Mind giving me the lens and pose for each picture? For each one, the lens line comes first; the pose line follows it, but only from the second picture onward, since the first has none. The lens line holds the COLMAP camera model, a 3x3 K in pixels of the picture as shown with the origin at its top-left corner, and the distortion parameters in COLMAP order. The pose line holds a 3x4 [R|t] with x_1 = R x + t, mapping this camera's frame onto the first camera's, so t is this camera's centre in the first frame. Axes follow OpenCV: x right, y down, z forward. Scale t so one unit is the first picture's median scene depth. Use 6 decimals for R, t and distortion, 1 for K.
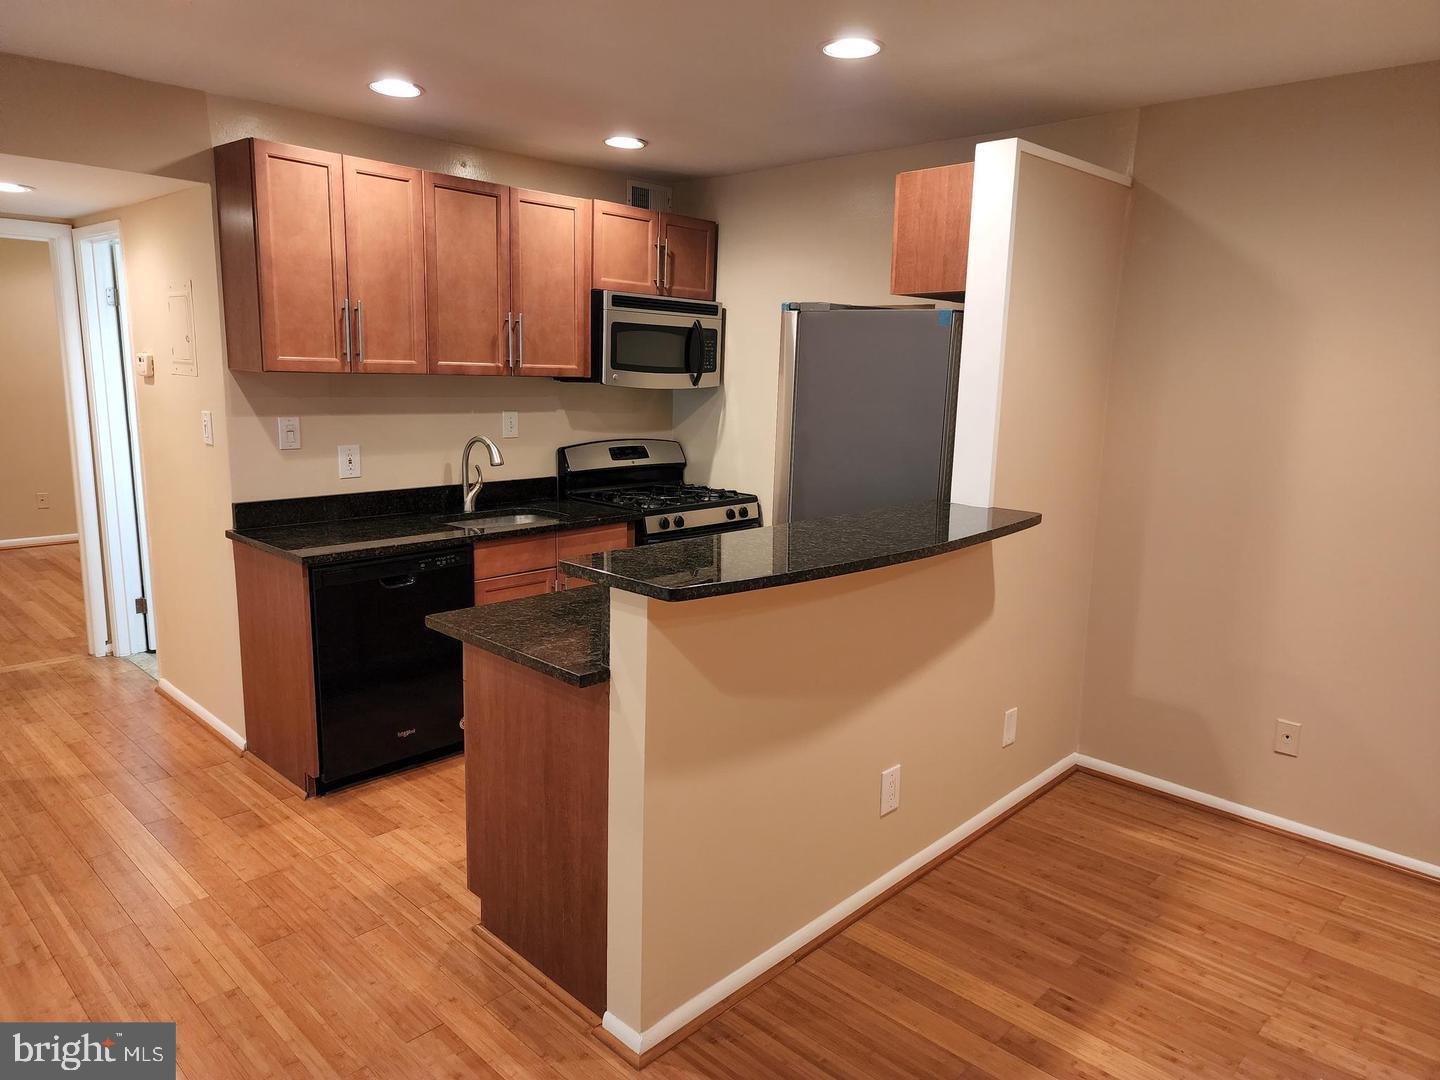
lens RADIAL K [[966.9, 0, 737.3], [0, 966.9, 538.1], [0, 0, 1]] dist [0.026165, -0.003604]
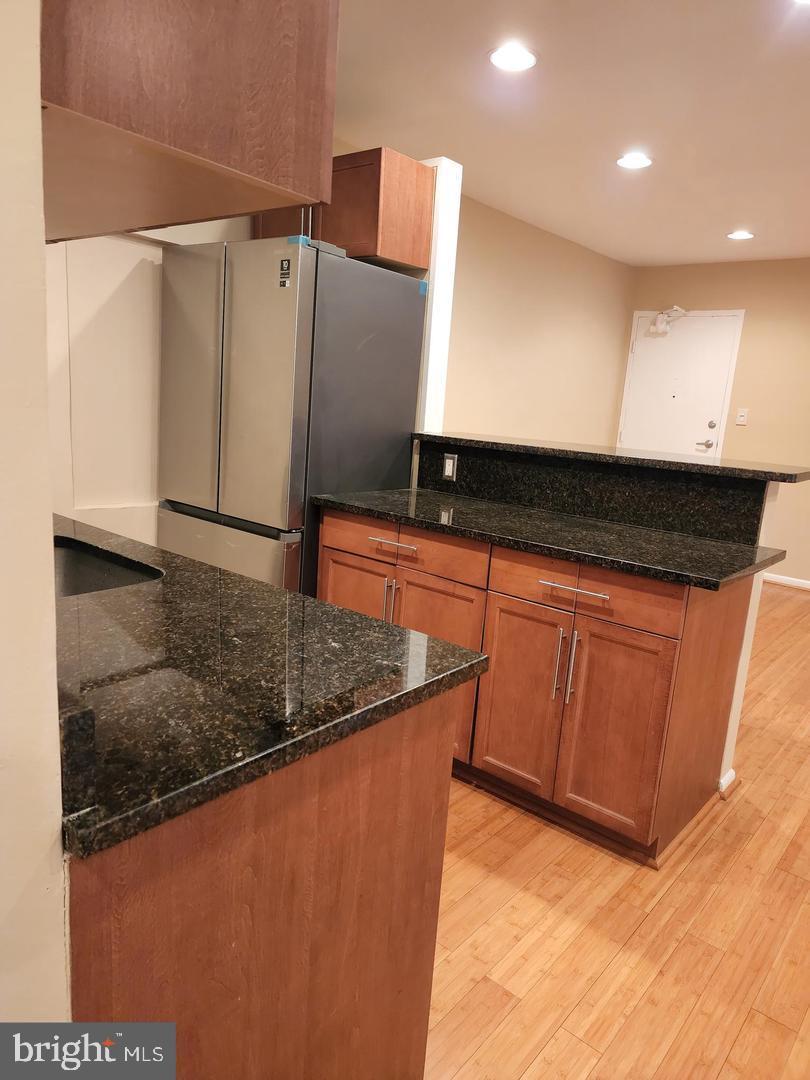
lens RADIAL K [[726.5, 0, 420.3], [0, 726.5, 538.9], [0, 0, 1]] dist [0.044234, -0.037696]
pose [[-0.070229, -0.229379, 0.970800, -0.689428], [0.102161, 0.966432, 0.235737, -0.112008], [-0.992286, 0.115733, -0.044438, 0.917572]]
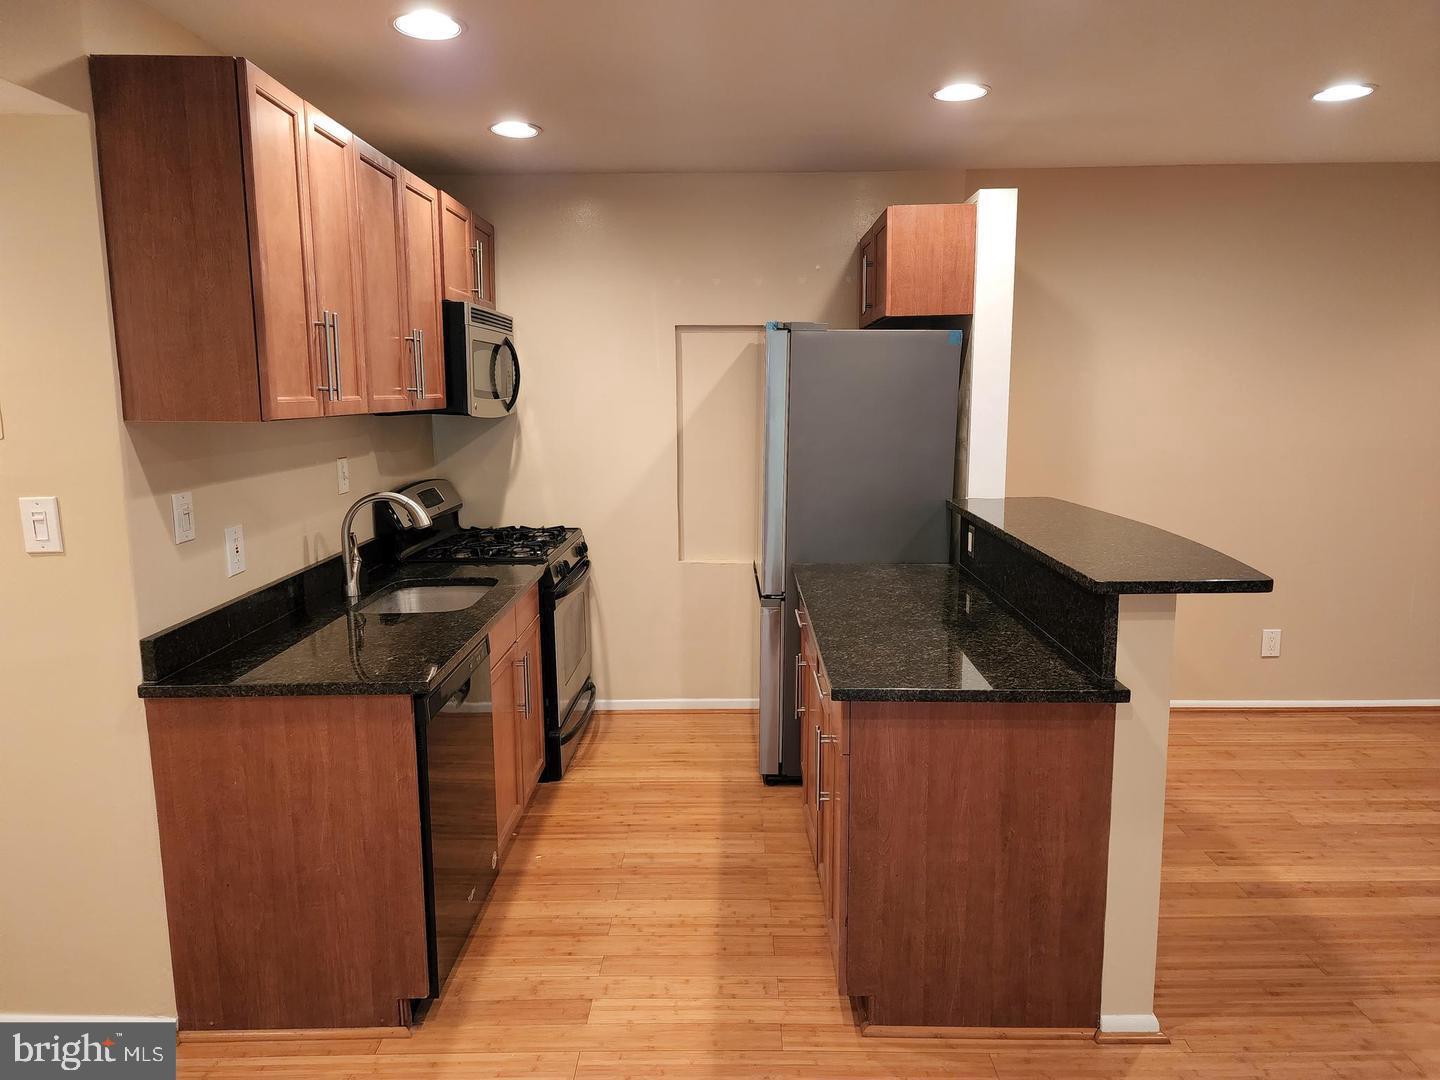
lens RADIAL K [[966.9, 0, 737.3], [0, 966.9, 538.1], [0, 0, 1]] dist [0.026165, -0.003604]
pose [[0.727832, -0.140213, 0.671268, -0.648383], [0.148779, 0.987845, 0.045024, -0.071237], [-0.669421, 0.067100, 0.739846, 0.291844]]
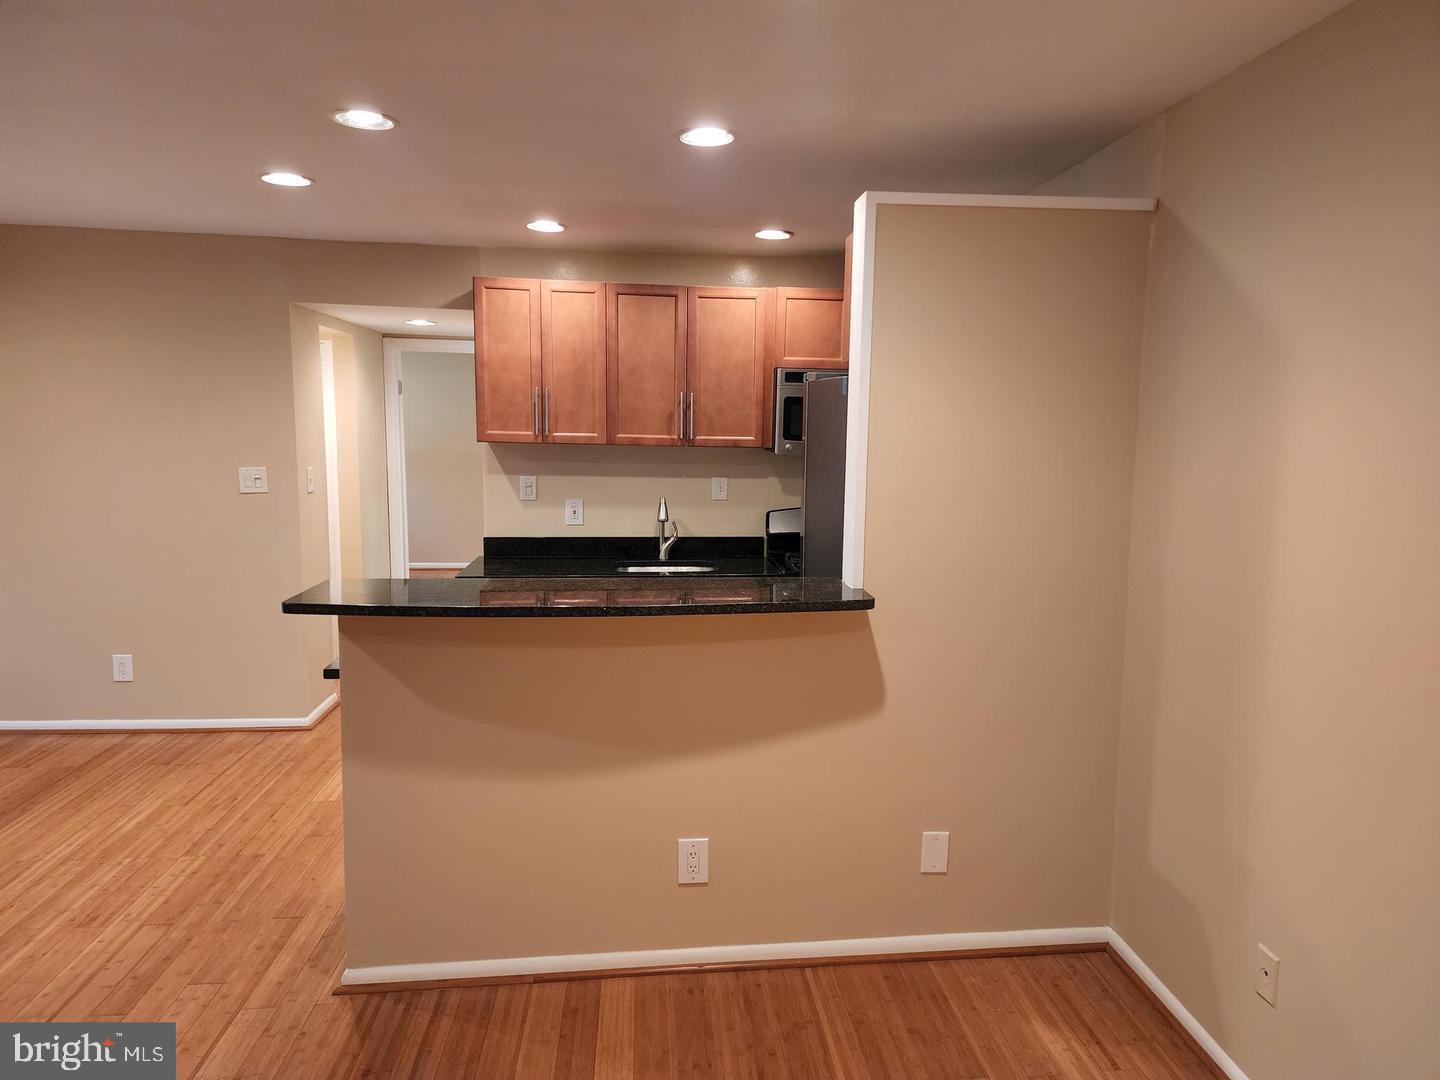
lens RADIAL K [[968.6, 0, 748.8], [0, 968.6, 538.0], [0, 0, 1]] dist [0.044234, -0.037696]
pose [[0.764309, 0.067689, -0.641288, 0.640855], [-0.113854, 0.993017, -0.030881, -0.034812], [0.634719, 0.096616, 0.766679, 0.189861]]
